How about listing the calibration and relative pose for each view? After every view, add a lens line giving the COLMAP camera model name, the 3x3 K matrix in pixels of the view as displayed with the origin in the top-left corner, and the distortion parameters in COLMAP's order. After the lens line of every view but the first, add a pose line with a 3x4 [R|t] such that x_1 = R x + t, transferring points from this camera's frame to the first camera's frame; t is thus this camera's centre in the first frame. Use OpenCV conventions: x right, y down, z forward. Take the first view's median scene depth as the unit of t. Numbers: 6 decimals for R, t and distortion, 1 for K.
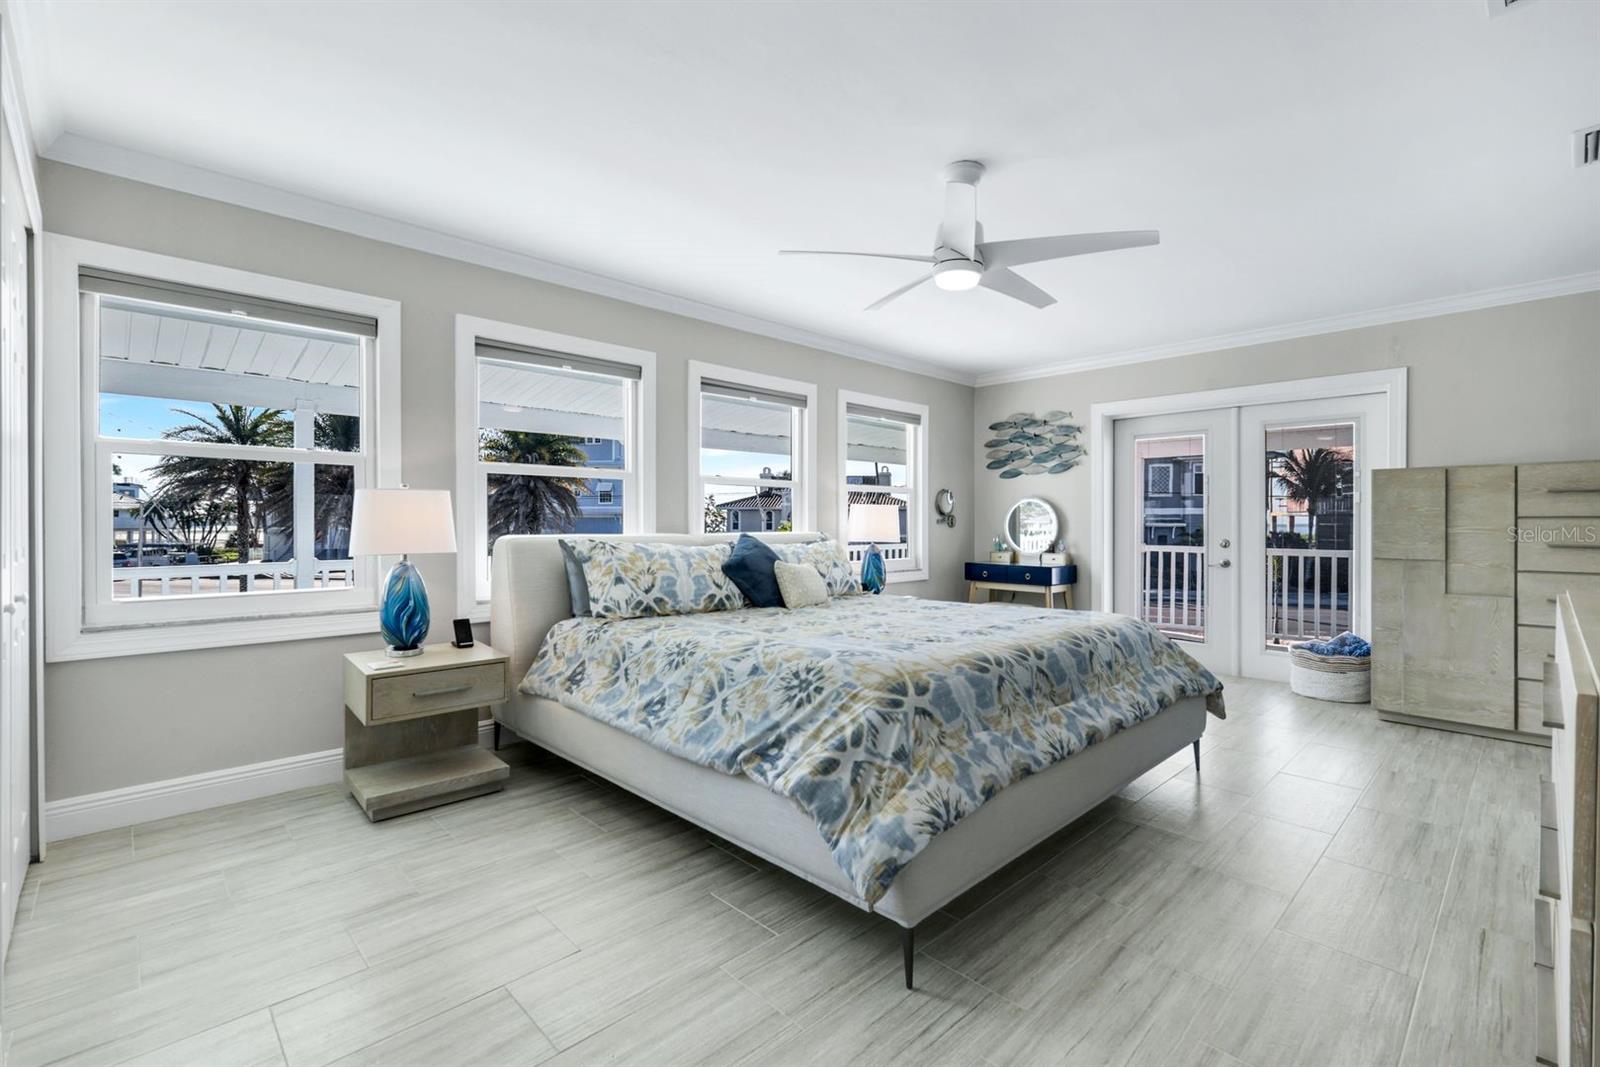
lens RADIAL K [[713.1, 0, 792.6], [0, 713.1, 523.7], [0, 0, 1]] dist [0.000343, -0.000037]
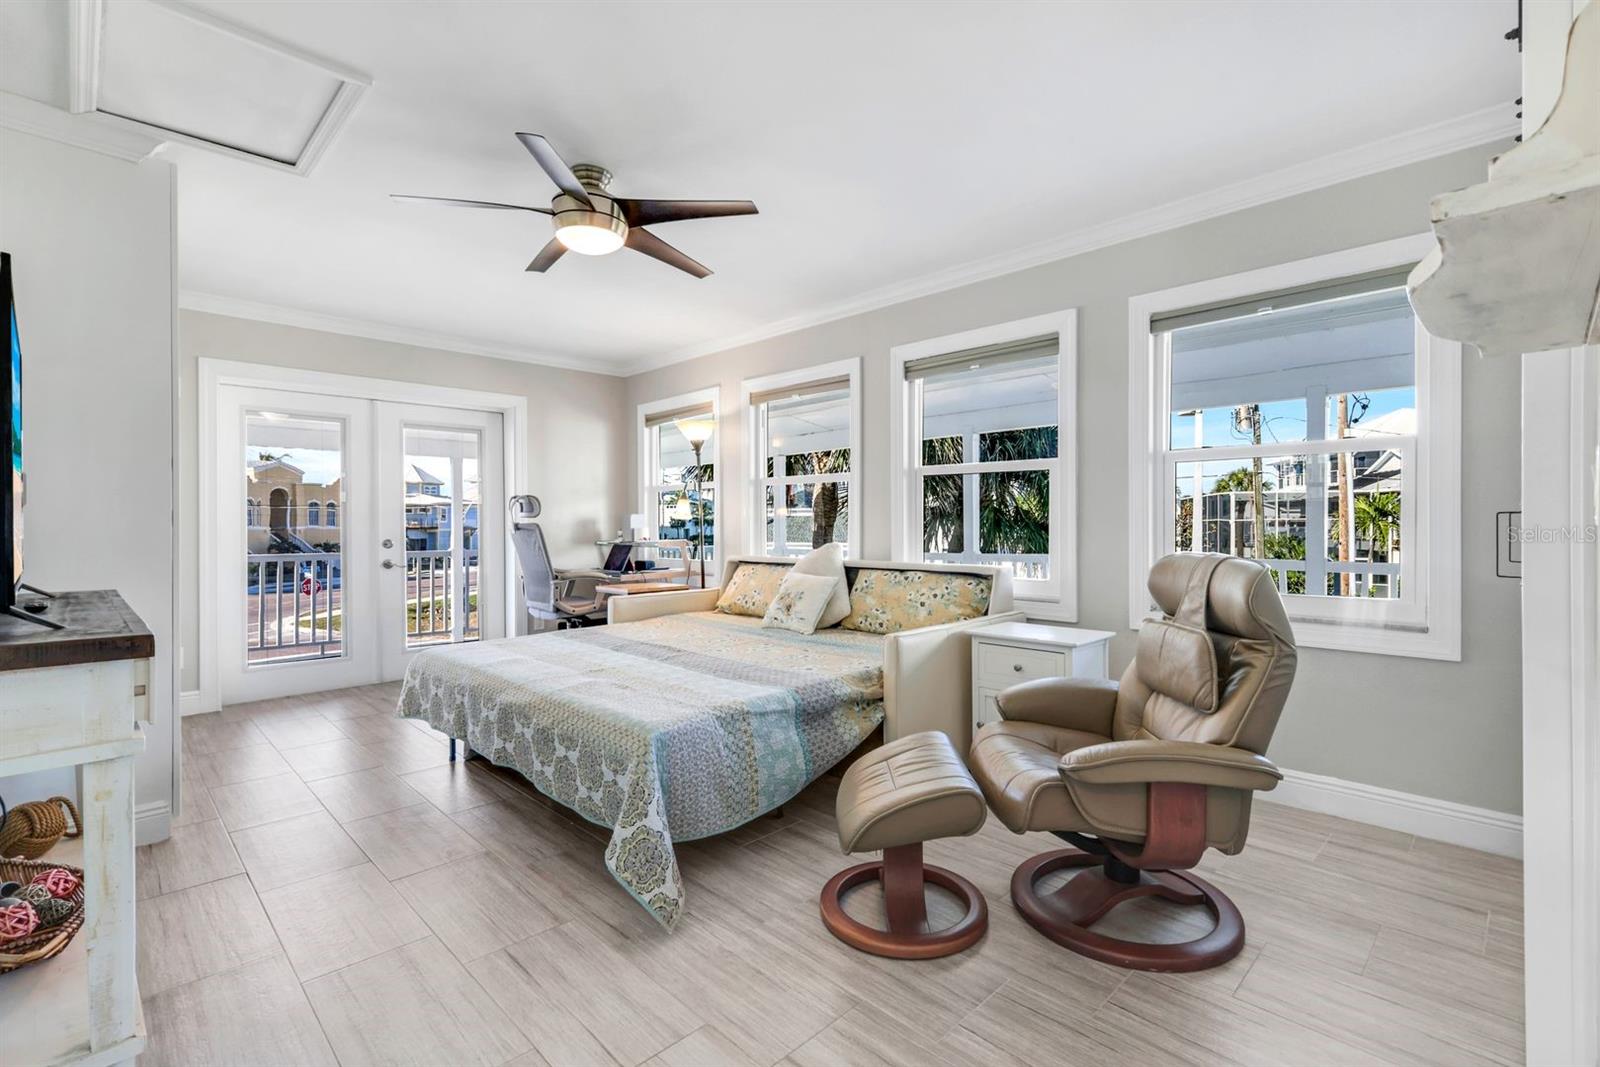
lens RADIAL K [[713.1, 0, 792.6], [0, 713.1, 523.7], [0, 0, 1]] dist [0.000343, -0.000037]
pose [[0.019385, 0.008844, -0.999773, 0.635092], [0.021311, 0.999730, 0.009257, -0.007895], [0.999585, -0.021486, 0.019191, 0.661781]]
